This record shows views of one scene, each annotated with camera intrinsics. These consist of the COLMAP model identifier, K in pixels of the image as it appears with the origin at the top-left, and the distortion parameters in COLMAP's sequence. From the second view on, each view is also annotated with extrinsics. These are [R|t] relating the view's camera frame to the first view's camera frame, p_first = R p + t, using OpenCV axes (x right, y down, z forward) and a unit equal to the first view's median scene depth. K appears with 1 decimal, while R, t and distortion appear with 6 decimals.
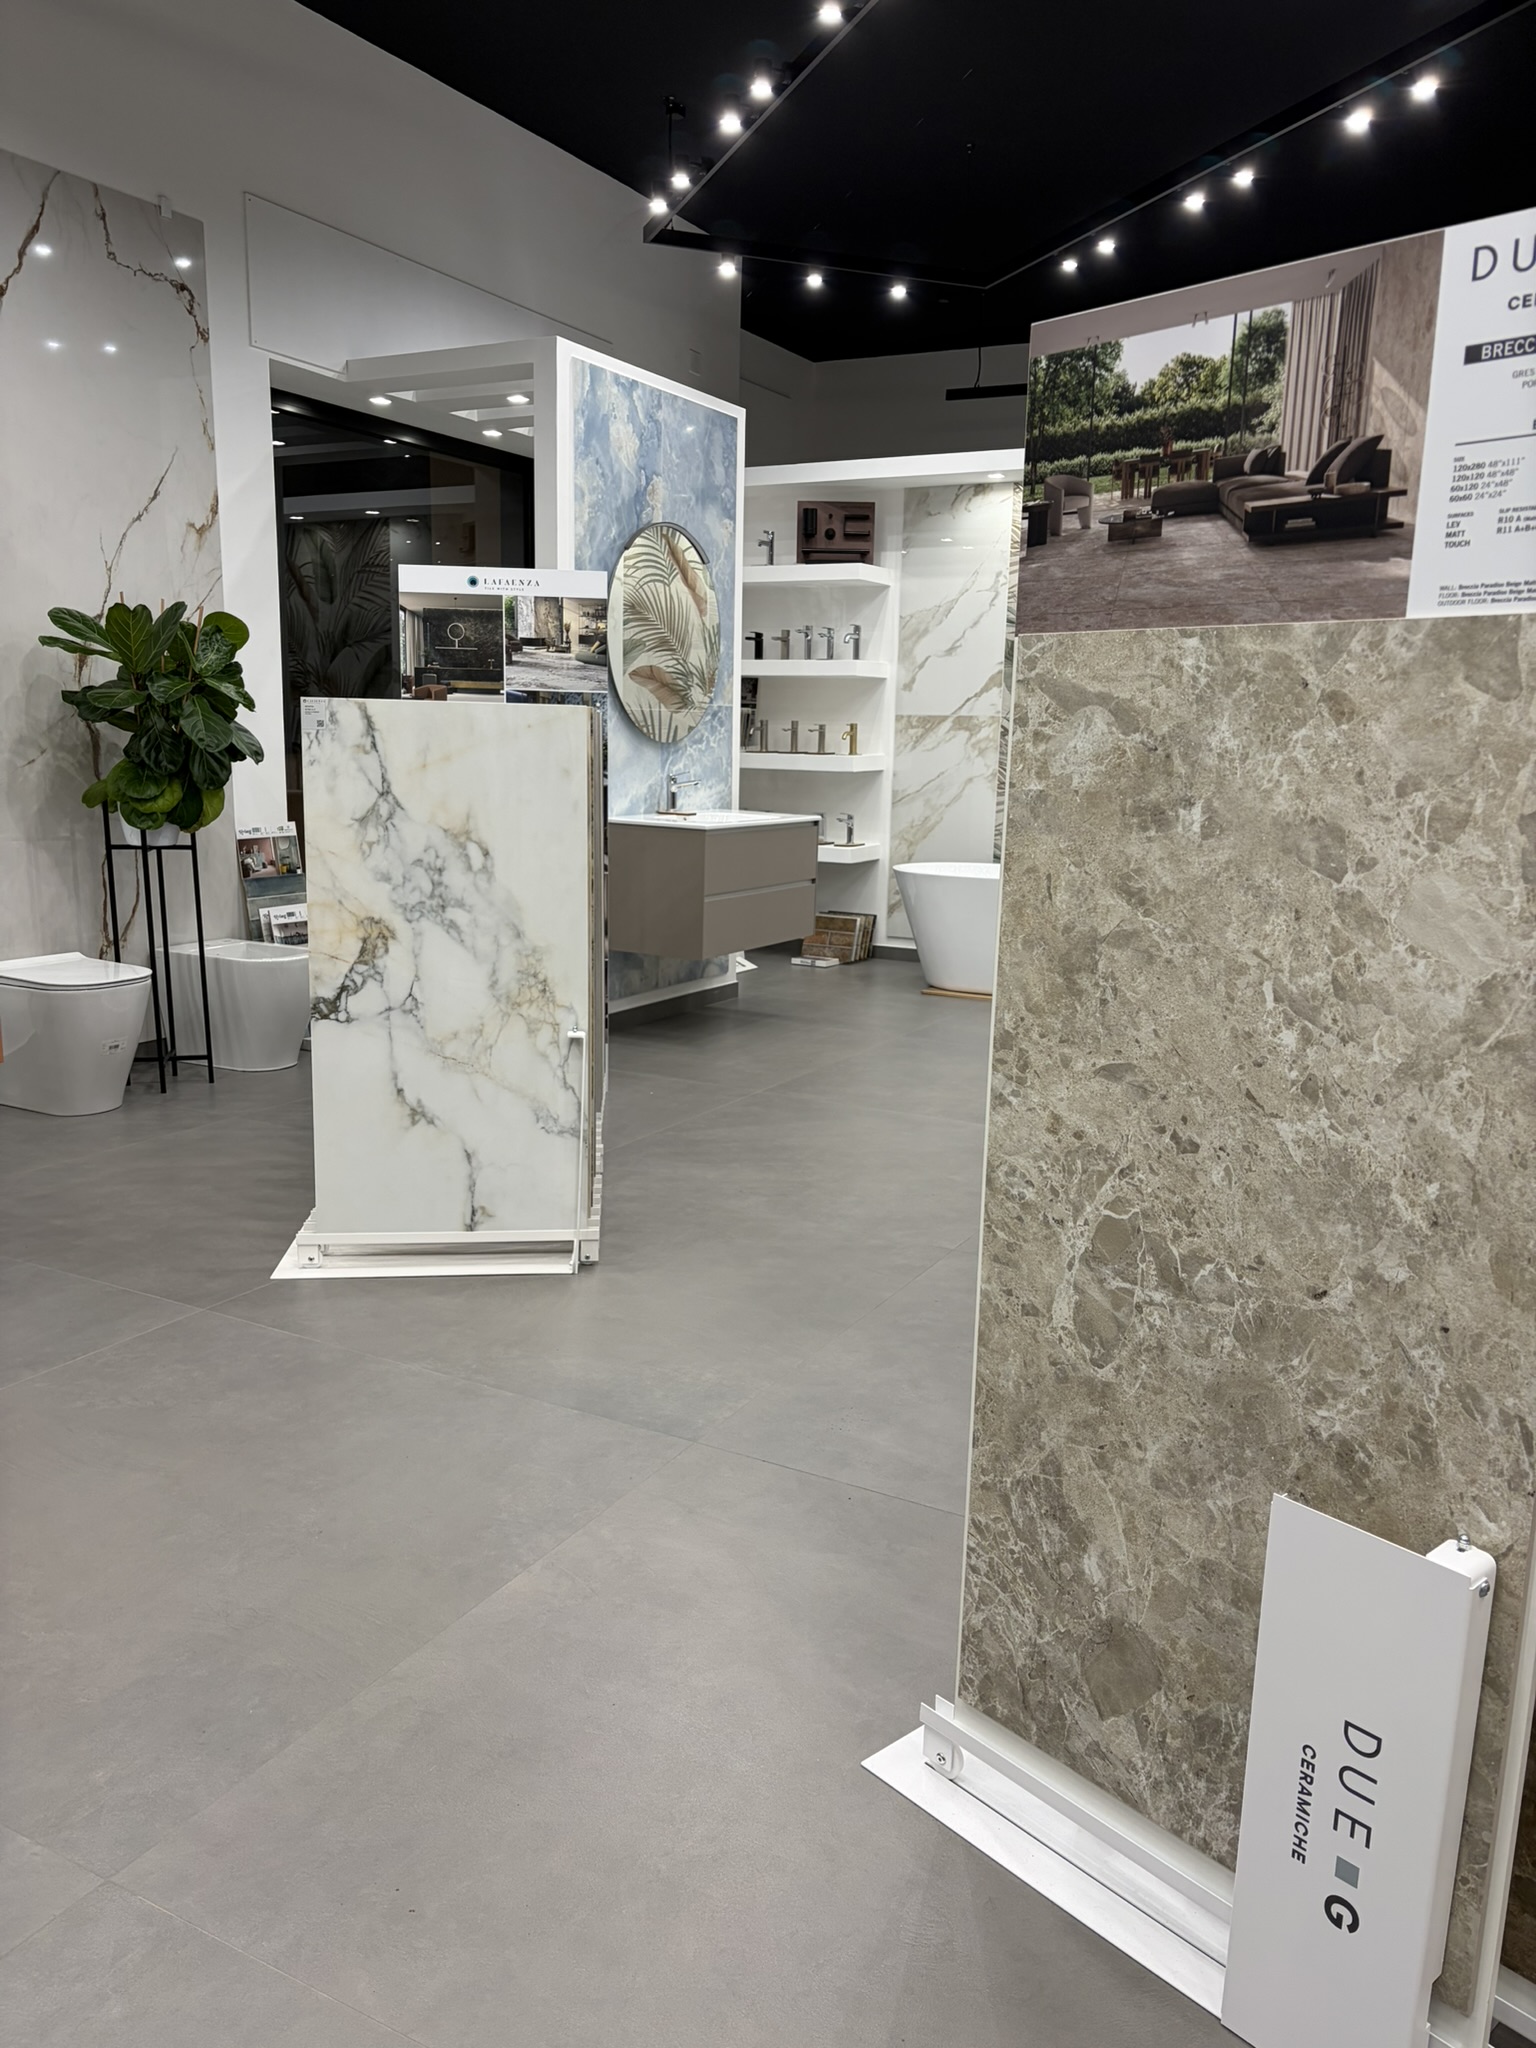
lens RADIAL K [[1555.1, 0, 756.4], [0, 1555.1, 1030.7], [0, 0, 1]] dist [0.039498, -0.041956]
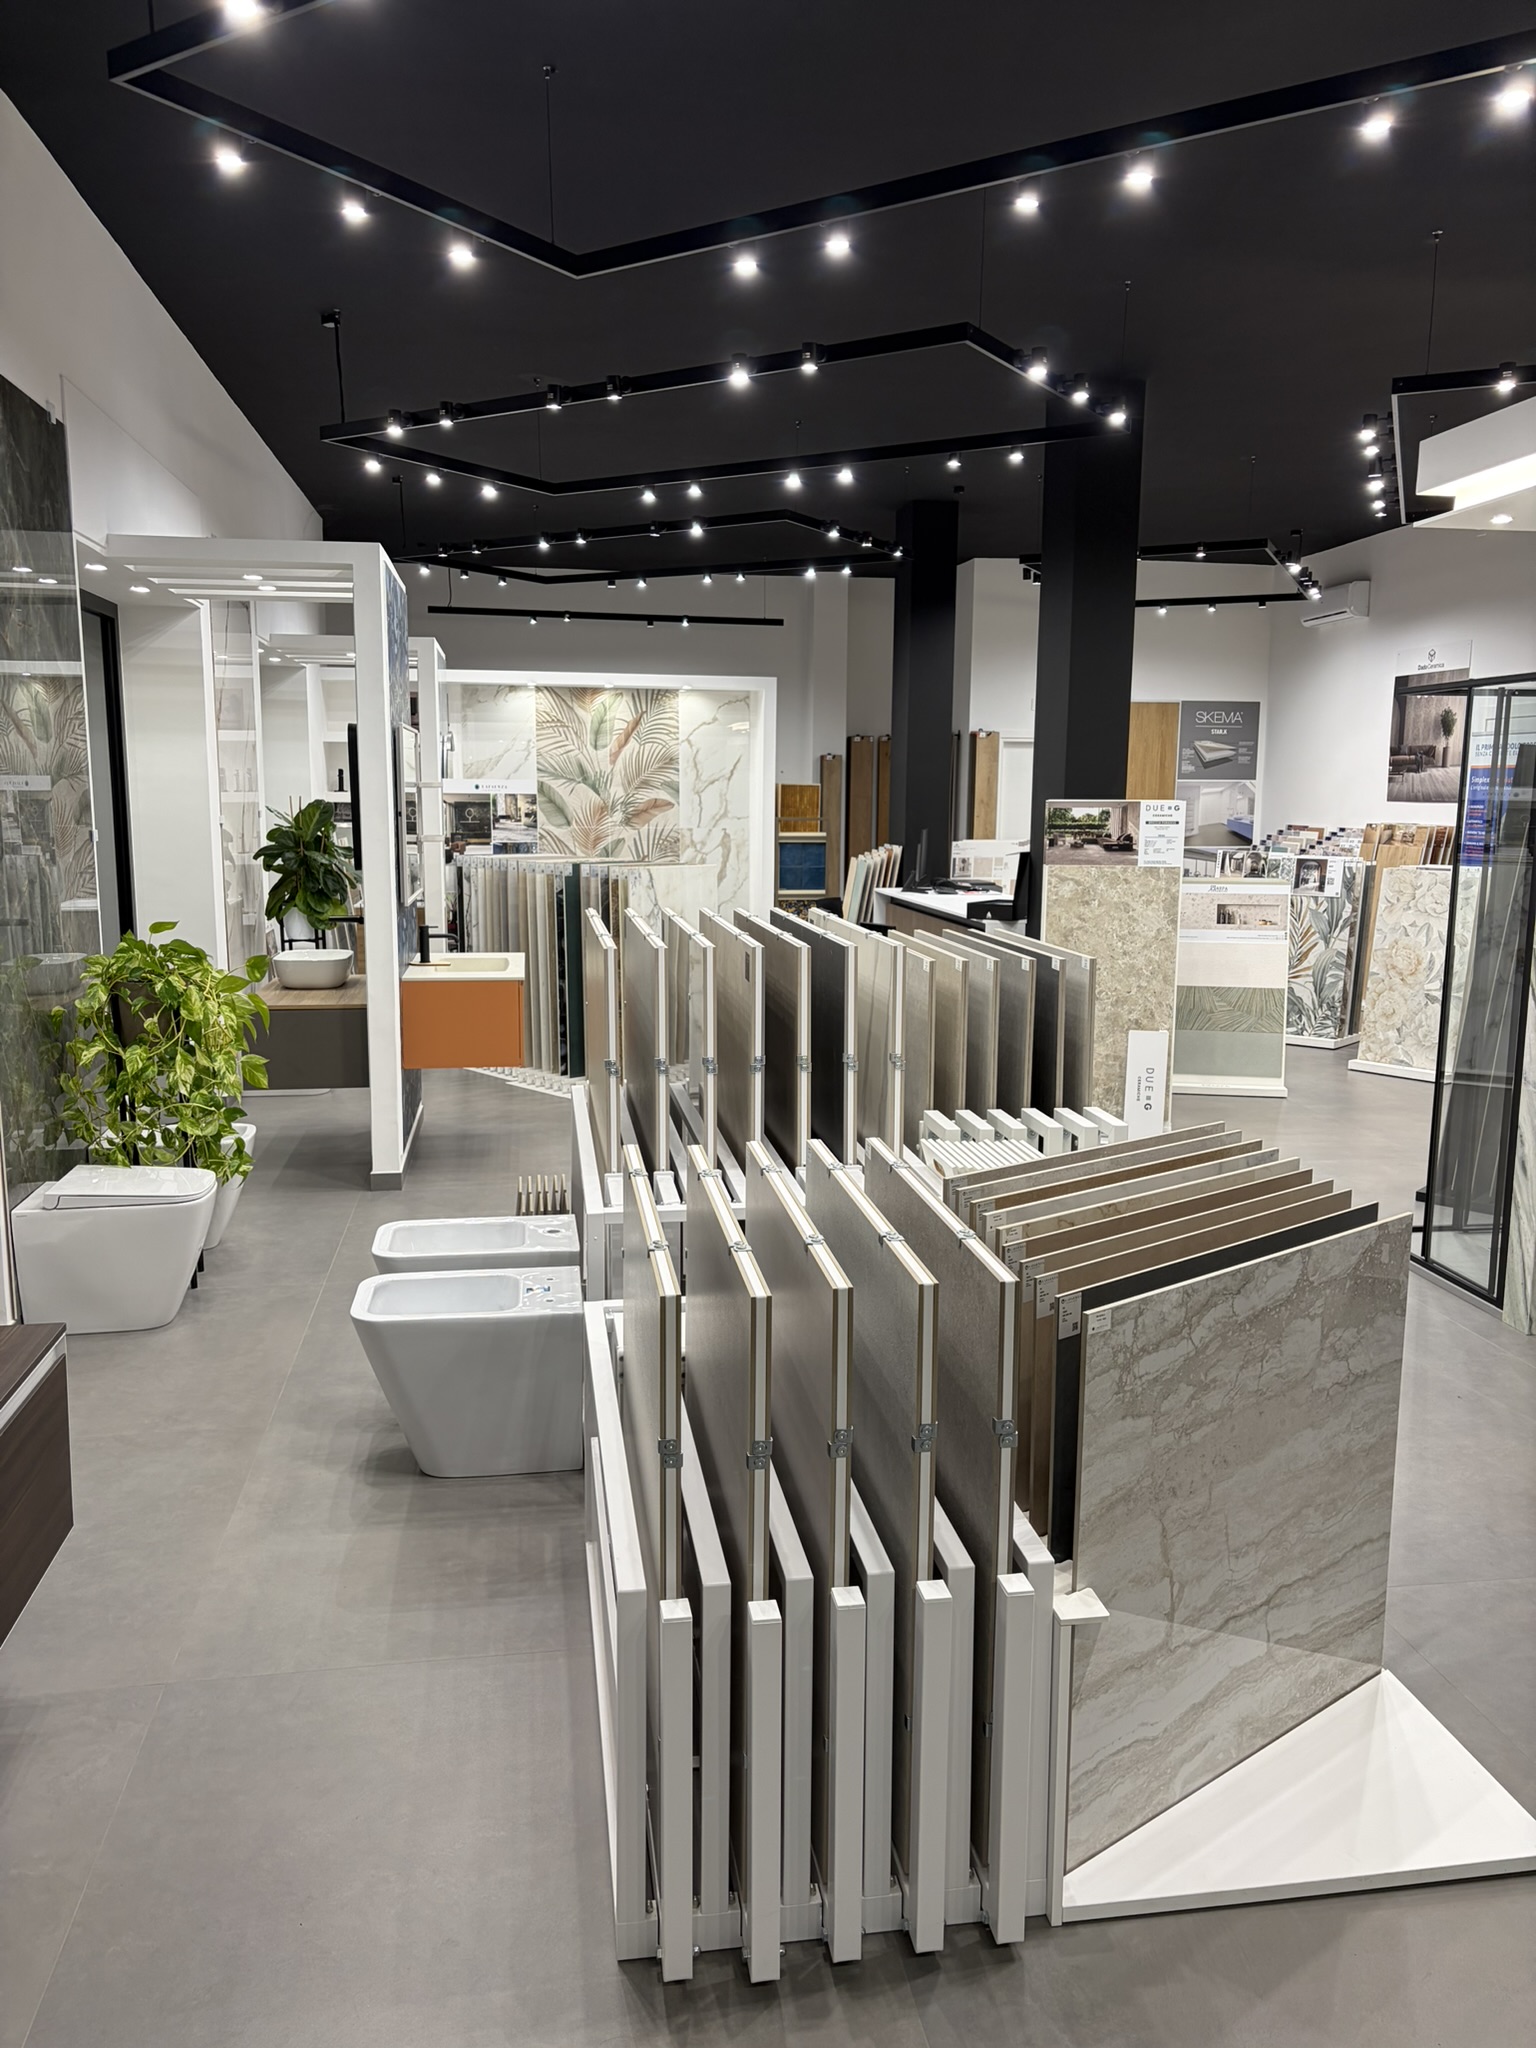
lens RADIAL K [[1555.1, 0, 766.3], [0, 1555.1, 1040.2], [0, 0, 1]] dist [0.039498, -0.041956]
pose [[0.792166, -0.115230, 0.599328, -0.981126], [0.126071, 0.991730, 0.024040, 0.012861], [-0.597142, 0.056514, 0.800142, -0.638183]]
